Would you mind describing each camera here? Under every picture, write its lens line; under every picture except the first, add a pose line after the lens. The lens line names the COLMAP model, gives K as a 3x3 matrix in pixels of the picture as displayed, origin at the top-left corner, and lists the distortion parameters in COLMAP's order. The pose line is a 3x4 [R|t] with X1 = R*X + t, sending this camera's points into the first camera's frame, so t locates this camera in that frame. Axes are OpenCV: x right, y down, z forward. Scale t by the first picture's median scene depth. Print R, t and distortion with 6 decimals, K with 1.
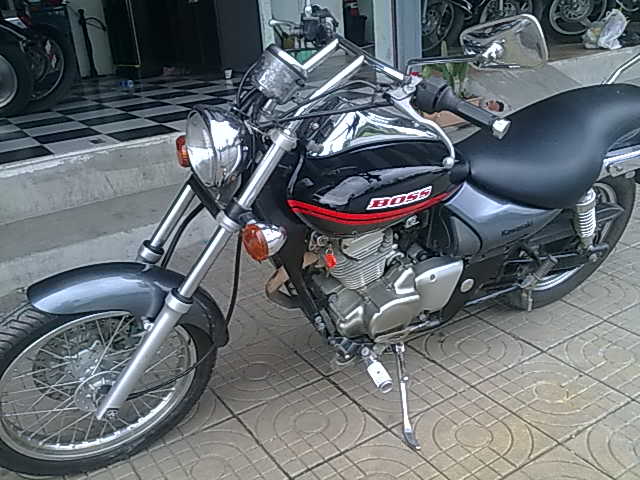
lens RADIAL K [[659.7, 0, 320.0], [0, 659.7, 240.0], [0, 0, 1]] dist [0.085708, -0.360049]
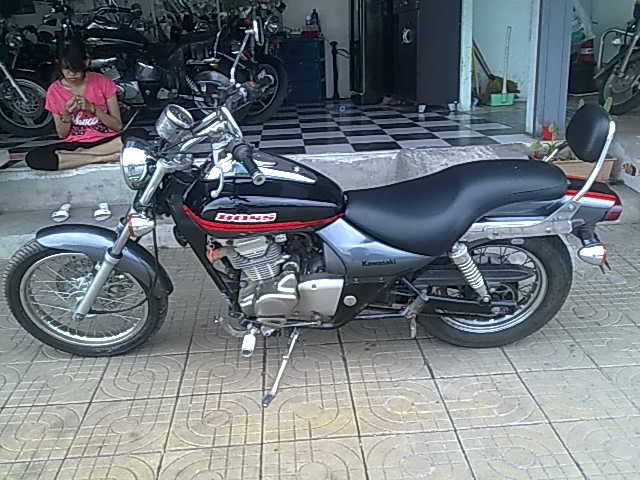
lens RADIAL K [[659.7, 0, 320.0], [0, 659.7, 240.0], [0, 0, 1]] dist [0.085708, -0.360049]
pose [[0.872020, 0.187219, -0.452251, 0.777361], [-0.199815, 0.979624, 0.020257, -0.064127], [0.446828, 0.072702, 0.891661, -0.173872]]
